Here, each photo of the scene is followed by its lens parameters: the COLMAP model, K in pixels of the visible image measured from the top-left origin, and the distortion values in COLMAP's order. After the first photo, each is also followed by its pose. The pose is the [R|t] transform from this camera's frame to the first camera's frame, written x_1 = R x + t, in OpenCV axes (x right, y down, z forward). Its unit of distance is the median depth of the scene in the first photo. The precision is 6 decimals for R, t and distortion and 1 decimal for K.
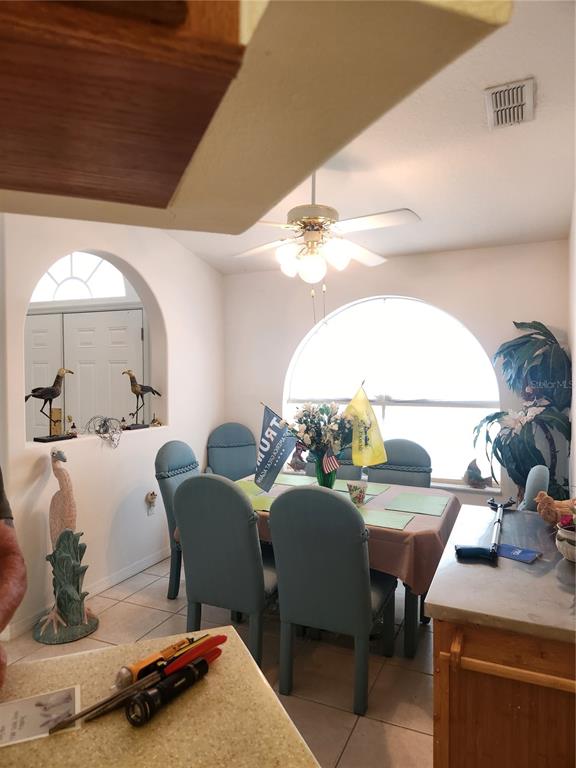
lens RADIAL K [[522.2, 0, 288.0], [0, 522.2, 384.0], [0, 0, 1]] dist [0.002534, -0.000007]
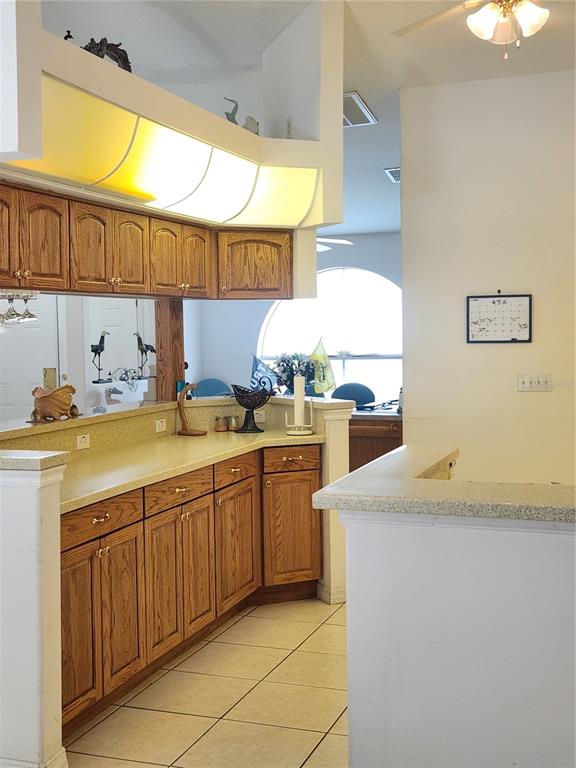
lens RADIAL K [[522.2, 0, 288.0], [0, 522.2, 384.0], [0, 0, 1]] dist [0.002534, -0.000007]
pose [[0.998040, -0.017579, 0.060054, -0.035778], [0.013086, 0.997142, 0.074409, 0.014082], [-0.061190, -0.073478, 0.995418, -0.405144]]
